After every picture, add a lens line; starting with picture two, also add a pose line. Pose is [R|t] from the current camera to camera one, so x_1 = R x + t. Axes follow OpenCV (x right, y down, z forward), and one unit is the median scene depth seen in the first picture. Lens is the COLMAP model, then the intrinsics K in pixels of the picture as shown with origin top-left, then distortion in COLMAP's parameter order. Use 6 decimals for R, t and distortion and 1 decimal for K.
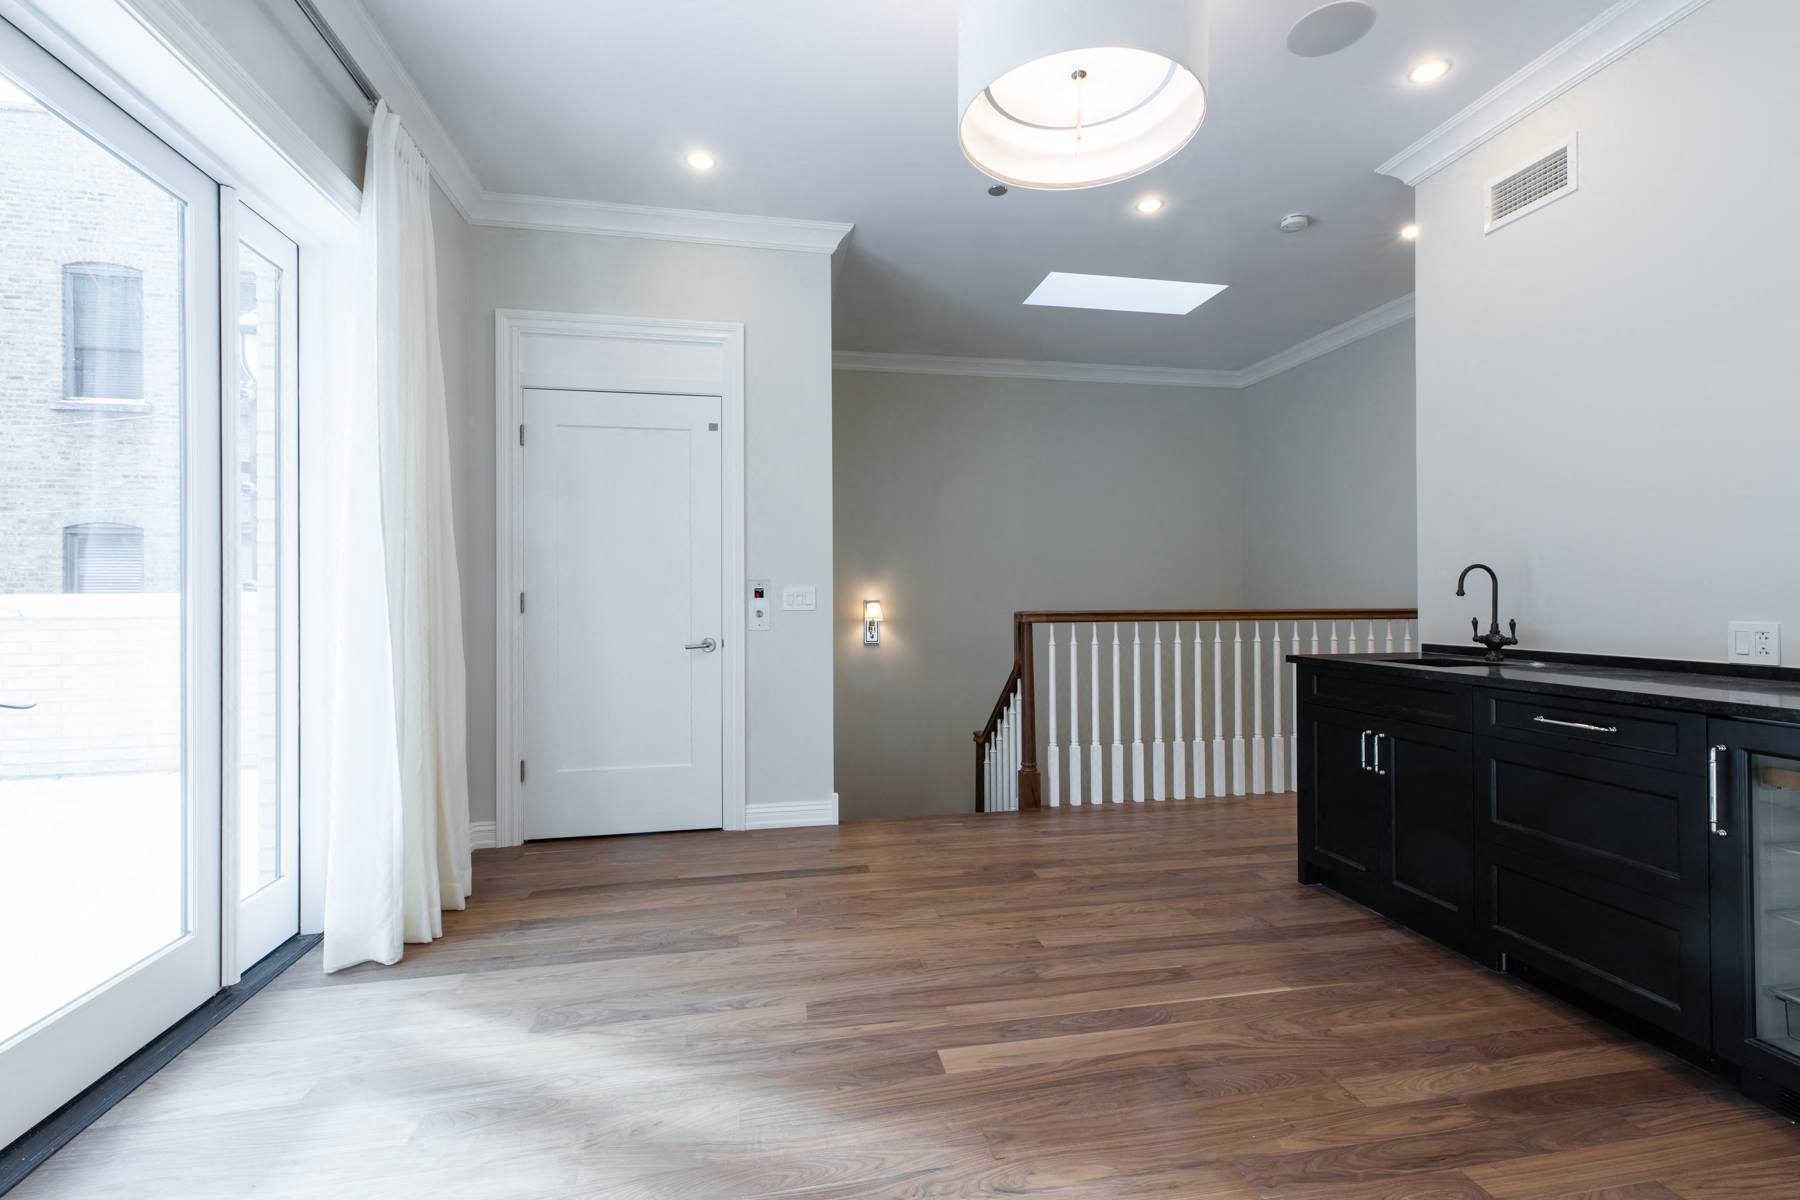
lens RADIAL K [[815.0, 0, 899.6], [0, 815.0, 602.5], [0, 0, 1]] dist [-0.026718, -0.000559]
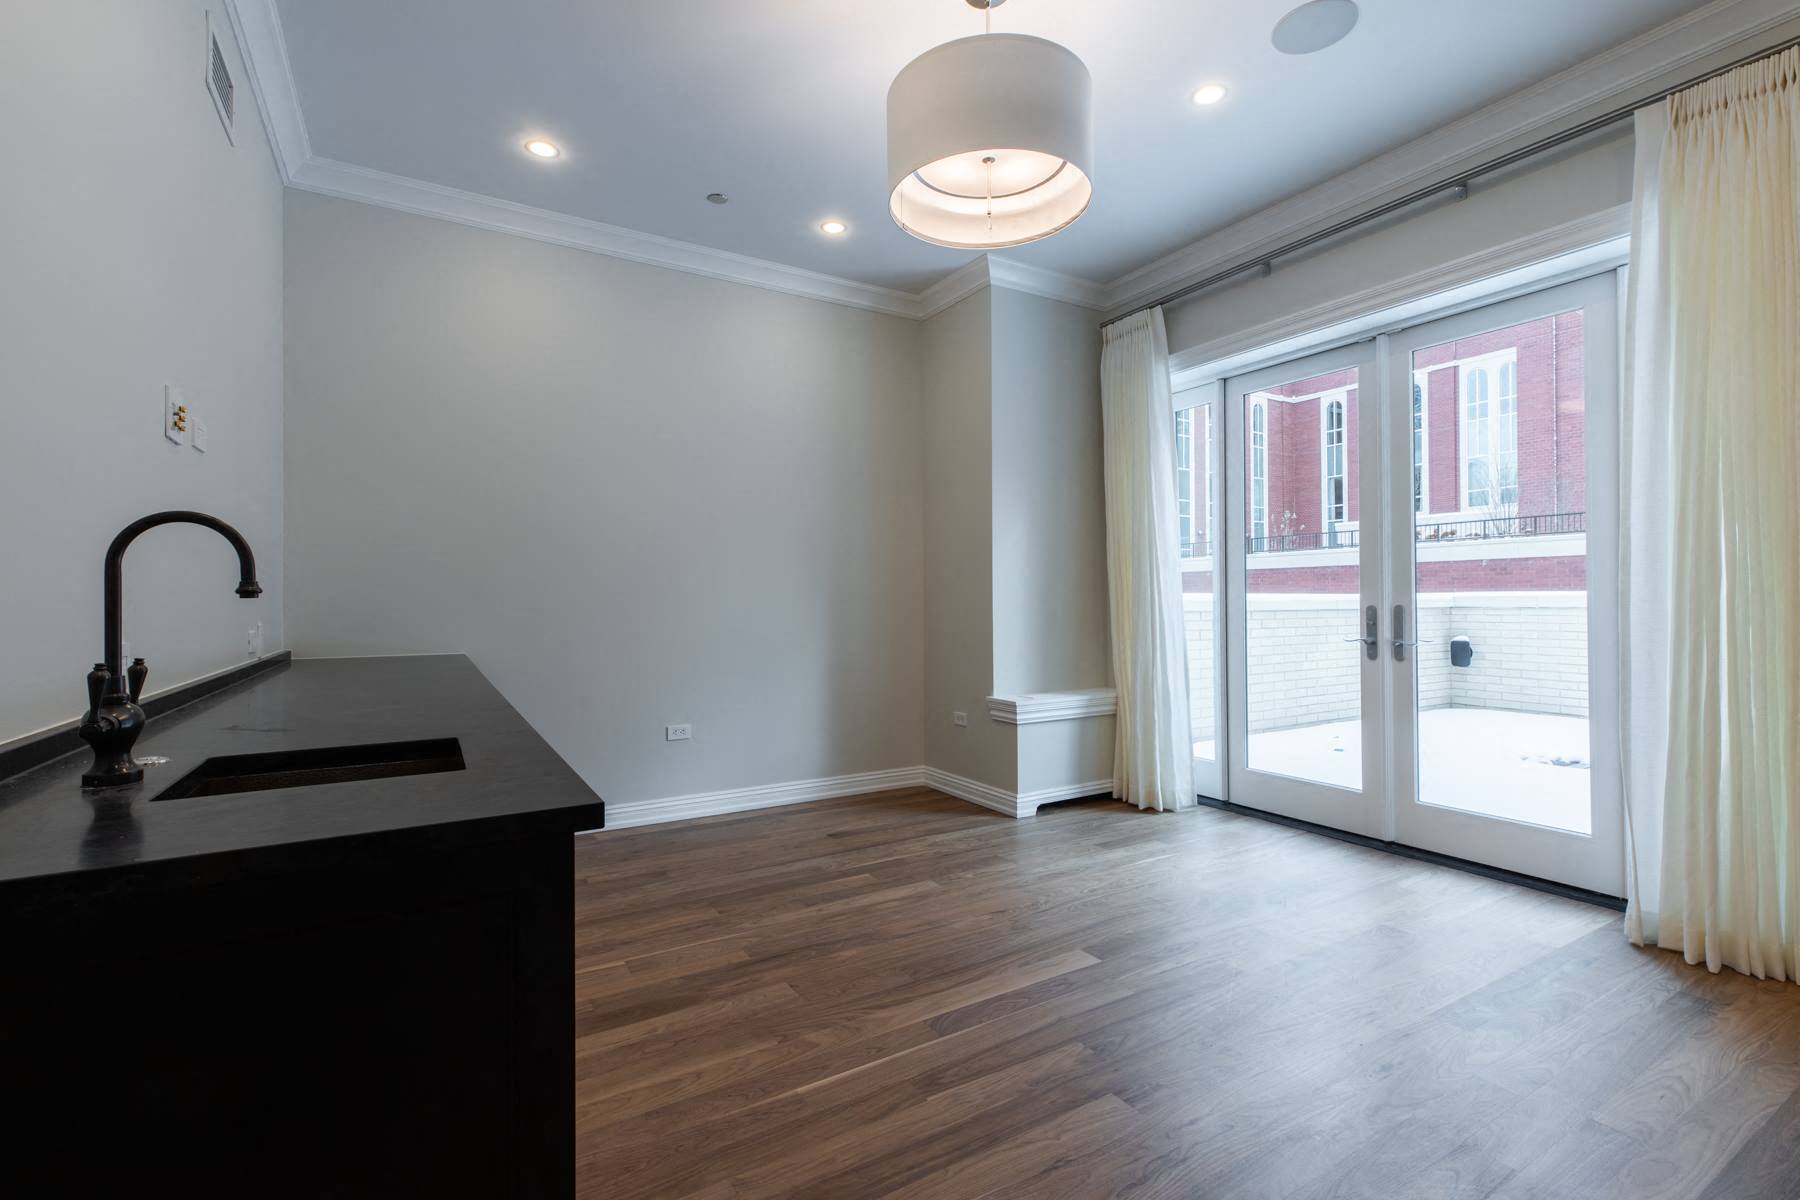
lens RADIAL K [[815.0, 0, 903.9], [0, 815.0, 606.2], [0, 0, 1]] dist [-0.026718, -0.000559]
pose [[-0.937242, 0.014583, -0.348374, 0.706744], [0.016157, 0.999868, -0.001614, 0.001589], [0.348305, -0.007142, -0.937354, 1.922402]]
